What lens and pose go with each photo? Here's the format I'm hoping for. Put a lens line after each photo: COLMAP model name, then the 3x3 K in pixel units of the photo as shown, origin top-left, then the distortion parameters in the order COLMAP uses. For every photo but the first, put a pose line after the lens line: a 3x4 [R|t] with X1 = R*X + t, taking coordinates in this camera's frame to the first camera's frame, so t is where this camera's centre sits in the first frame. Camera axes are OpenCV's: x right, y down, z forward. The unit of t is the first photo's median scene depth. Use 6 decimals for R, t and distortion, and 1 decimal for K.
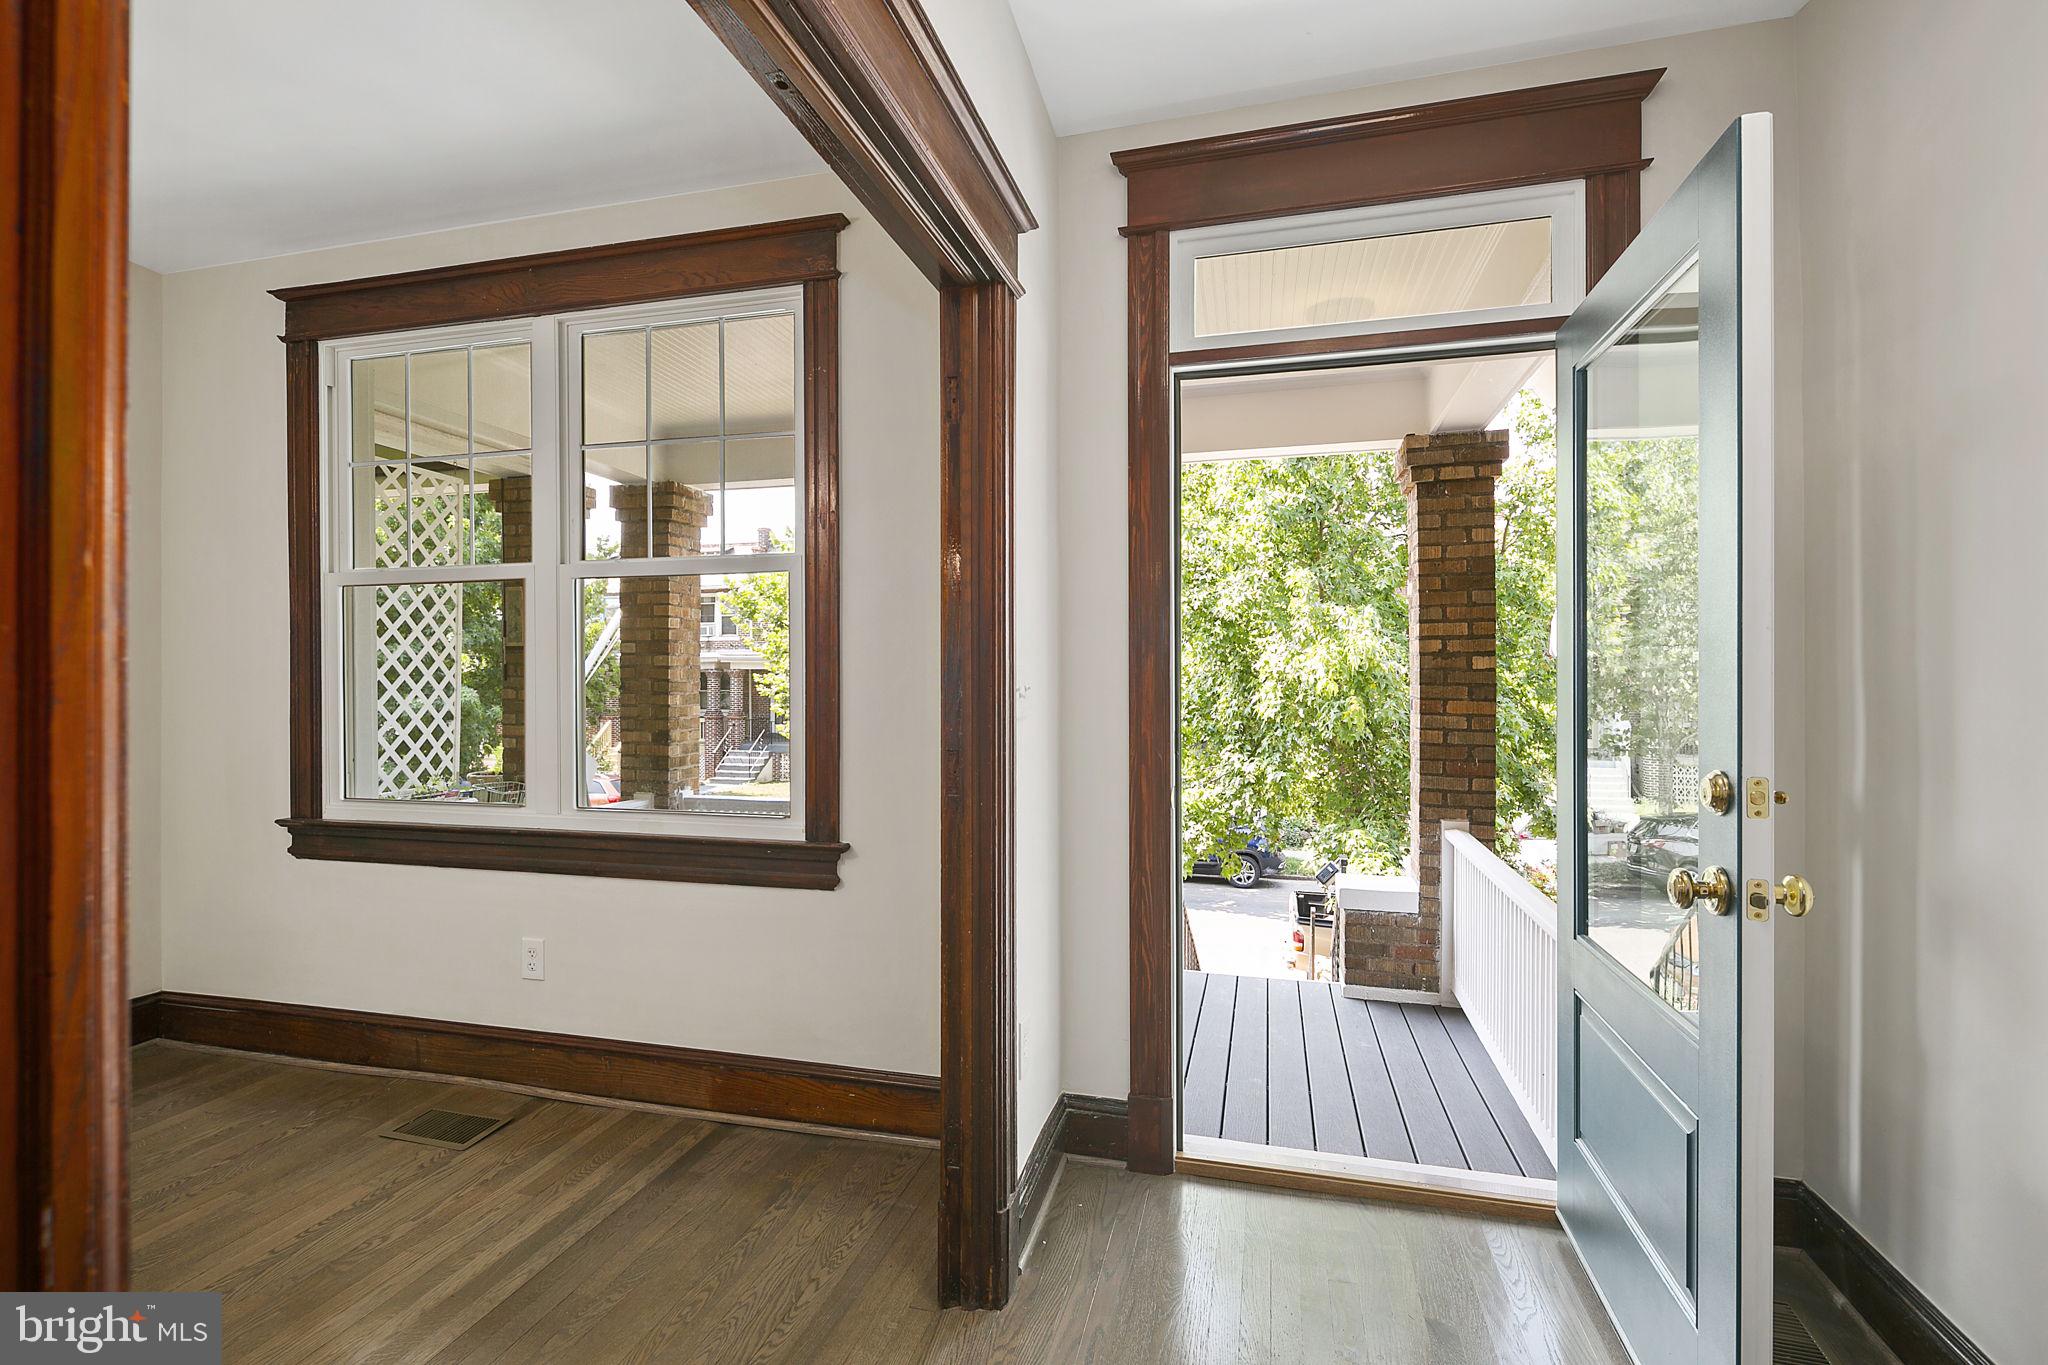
lens RADIAL K [[1007.3, 0, 1016.0], [0, 1007.3, 667.9], [0, 0, 1]] dist [0.008472, -0.005311]
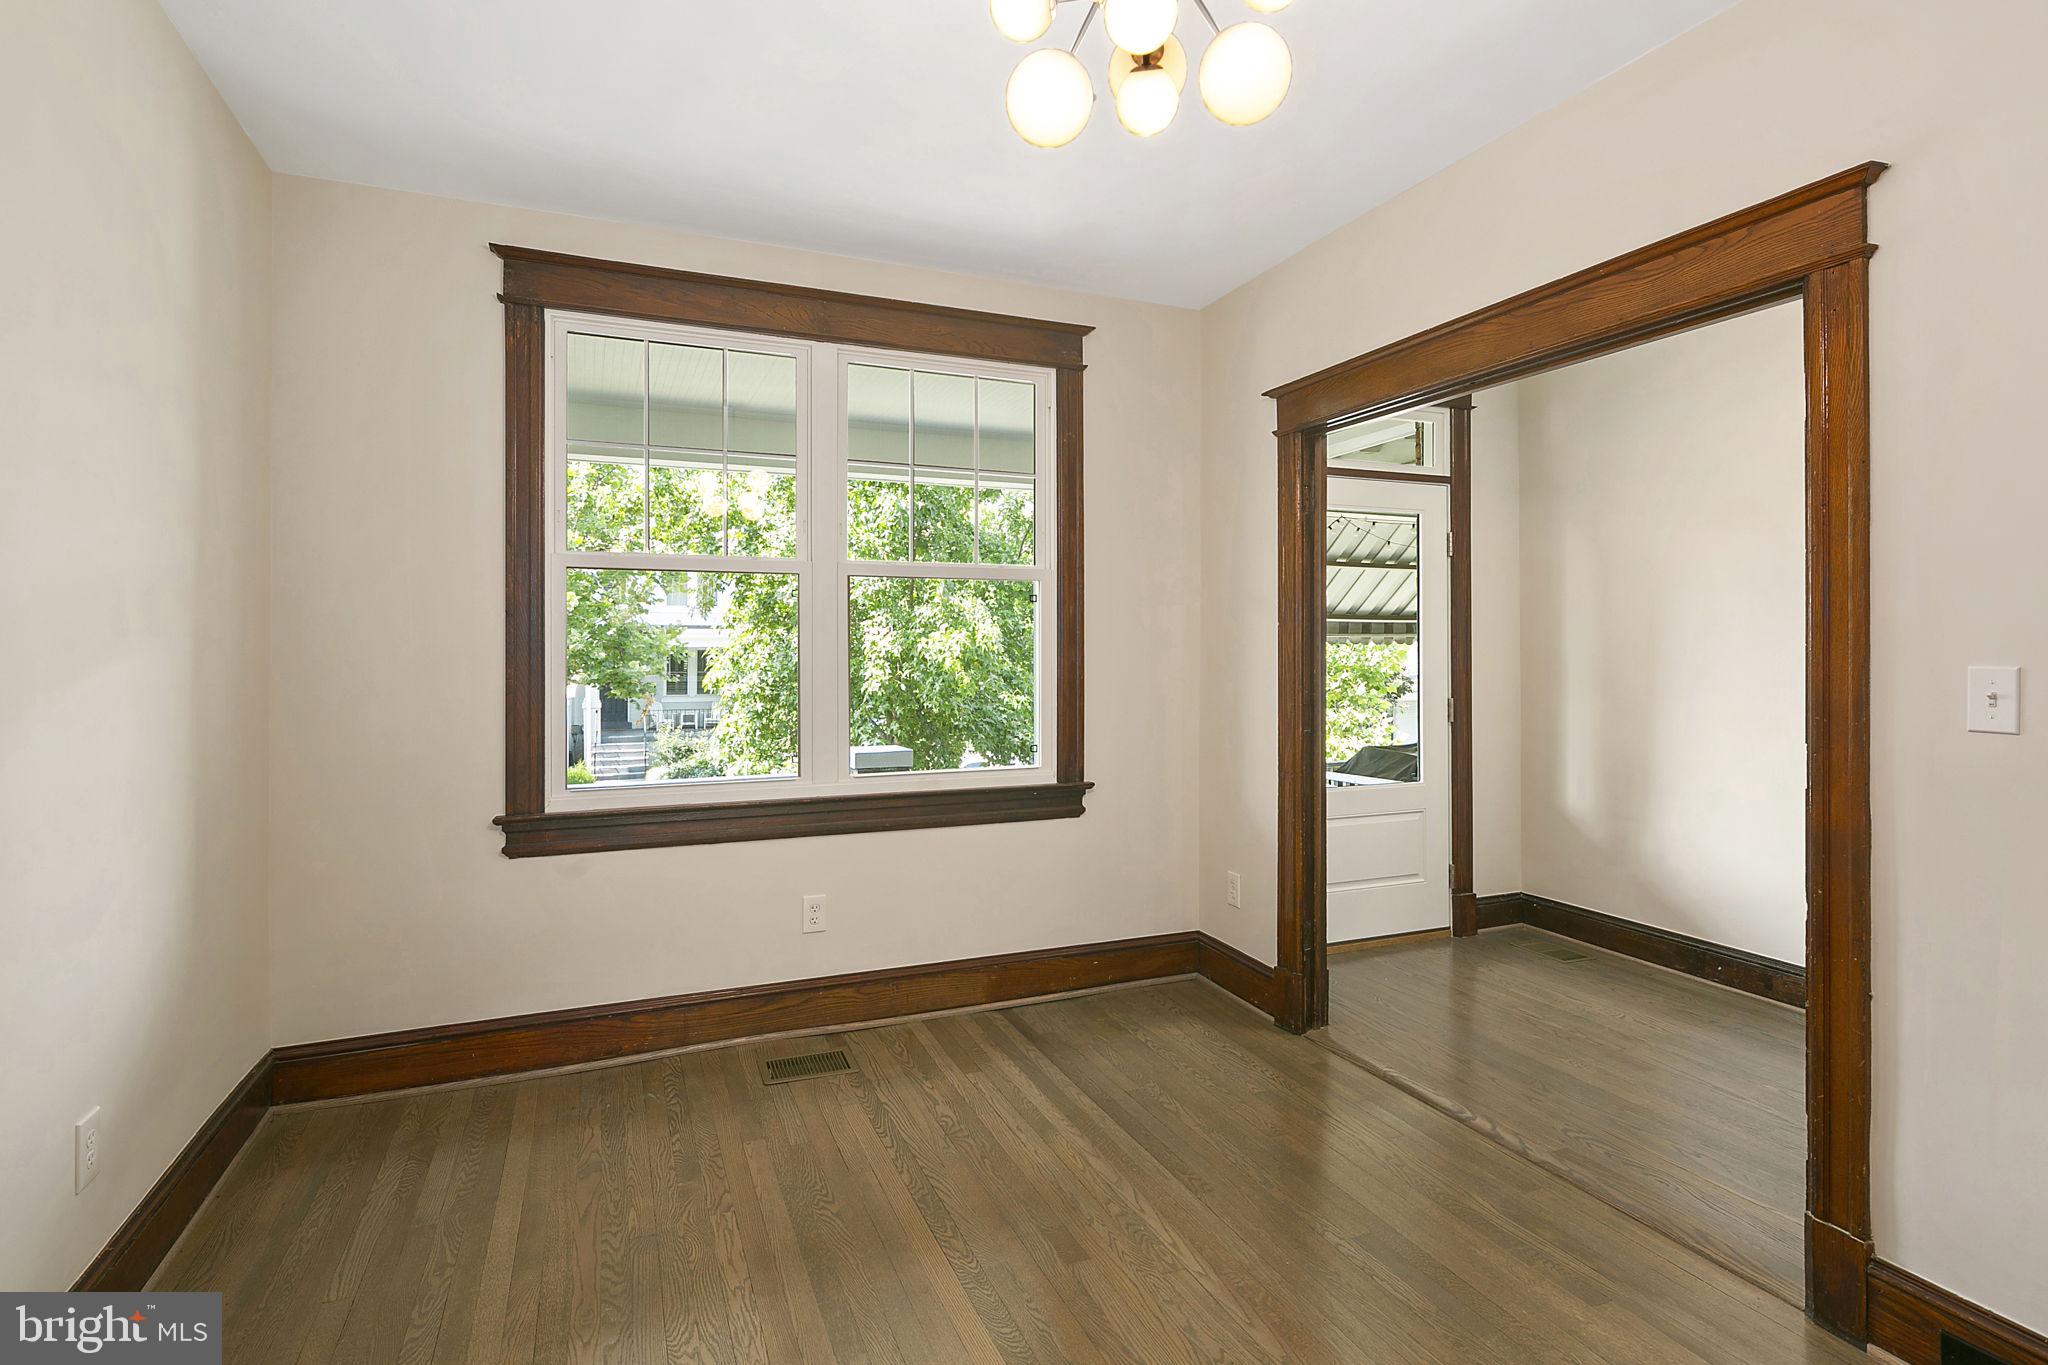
lens RADIAL K [[1007.3, 0, 1024.0], [0, 1007.3, 644.8], [0, 0, 1]] dist [0.008472, -0.005311]
pose [[0.785935, 0.004001, 0.618296, -0.917322], [-0.003301, 0.999992, -0.002276, -0.007965], [-0.618300, -0.000252, 0.785942, -0.022001]]
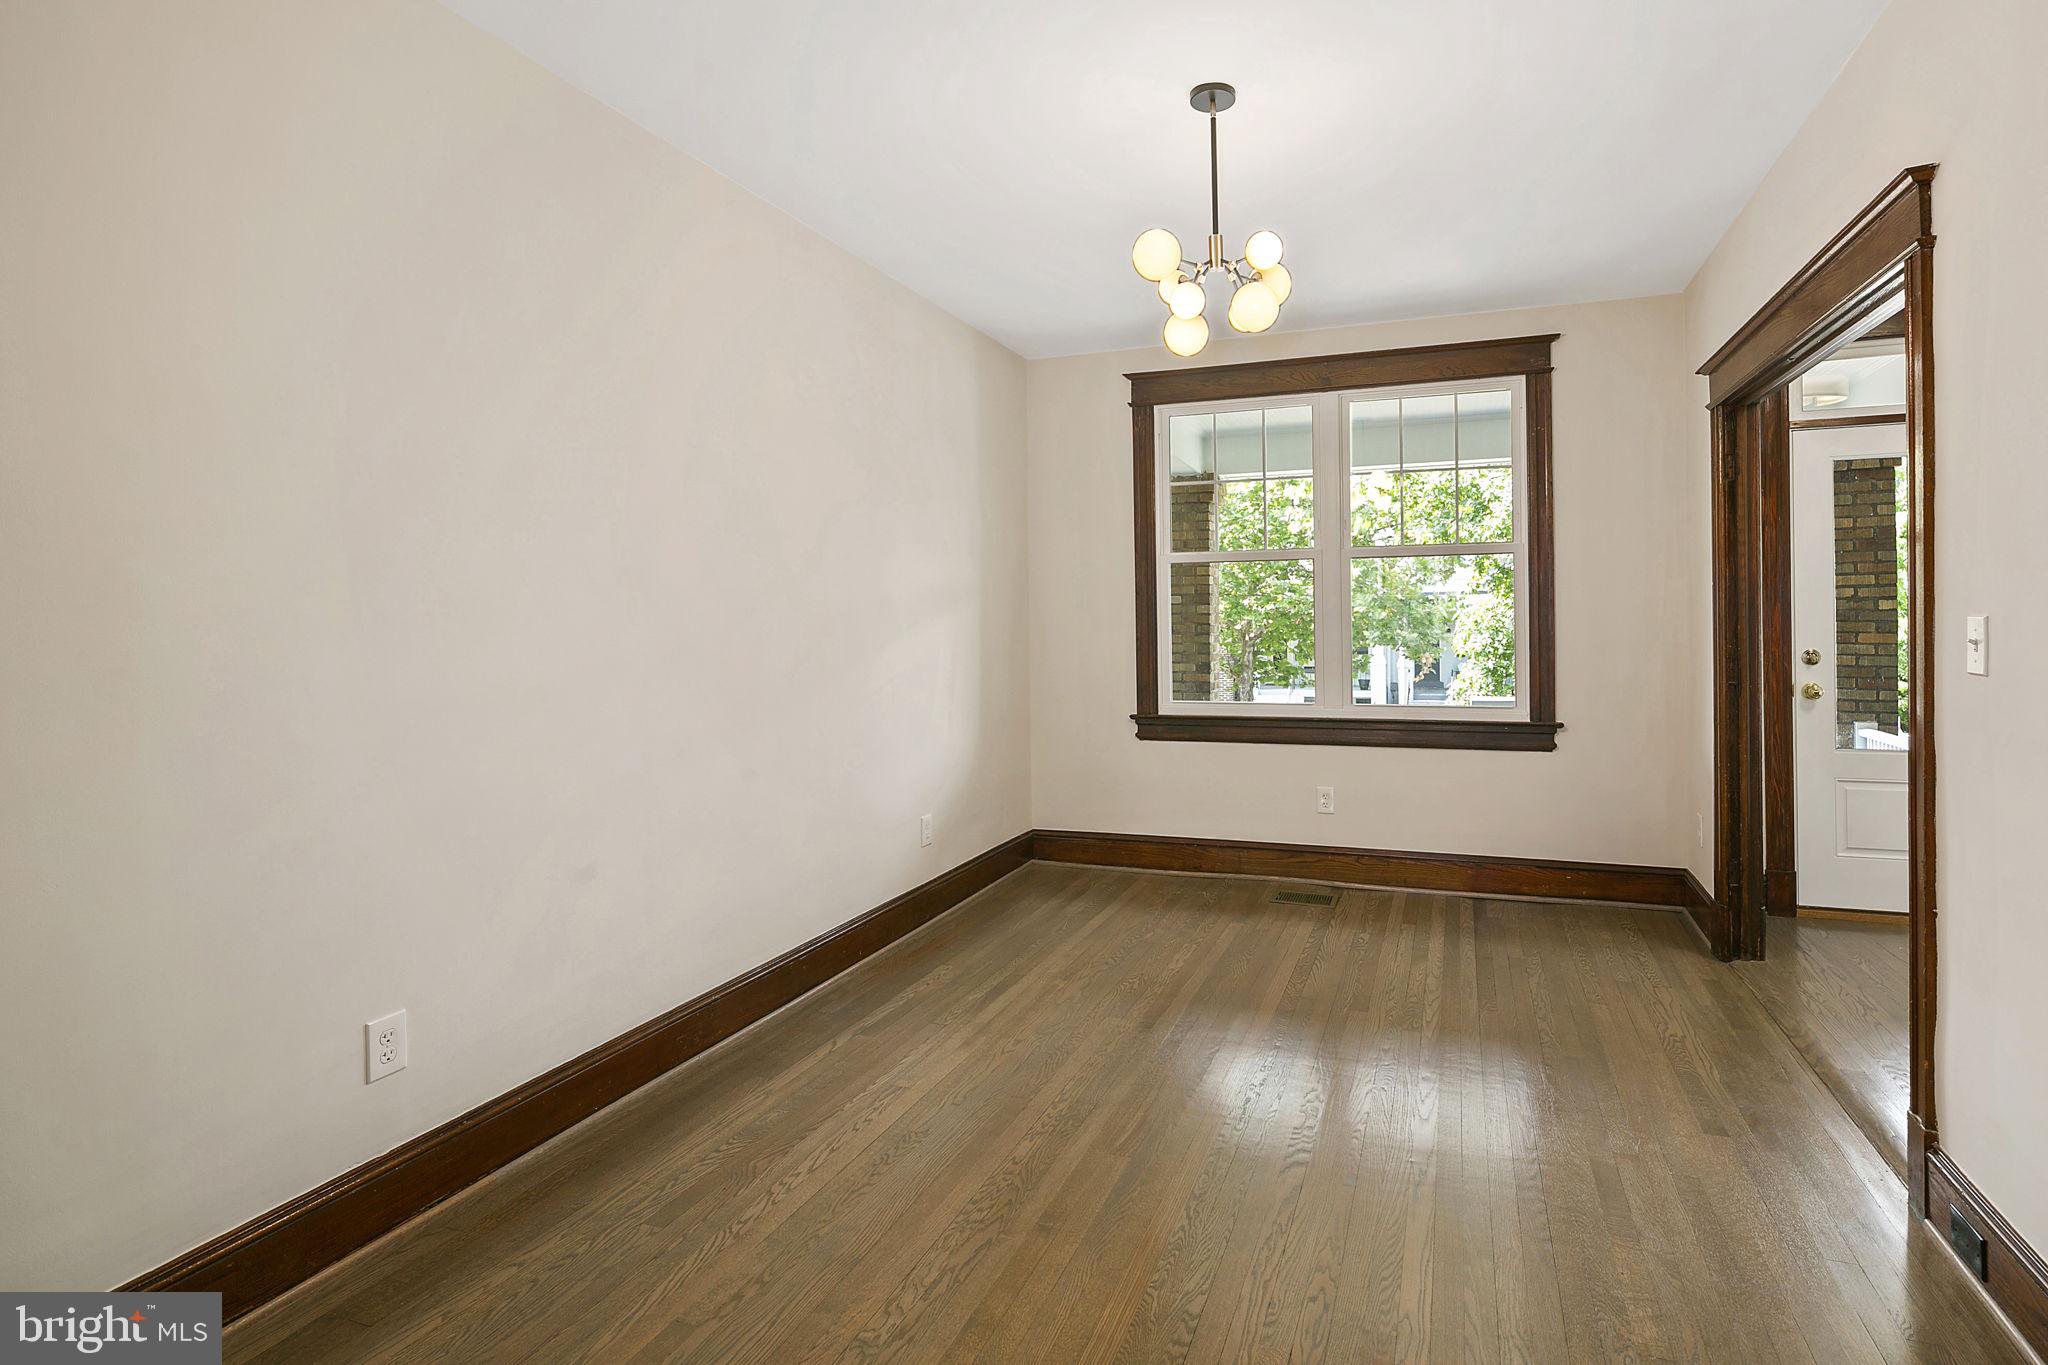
lens RADIAL K [[1007.3, 0, 1121.0], [0, 1007.3, 620.2], [0, 0, 1]] dist [0.008472, -0.005311]
pose [[0.998482, -0.010181, -0.054129, -0.657869], [0.010603, 0.999916, 0.007510, -0.007448], [0.054048, -0.008073, 0.998506, -0.544166]]
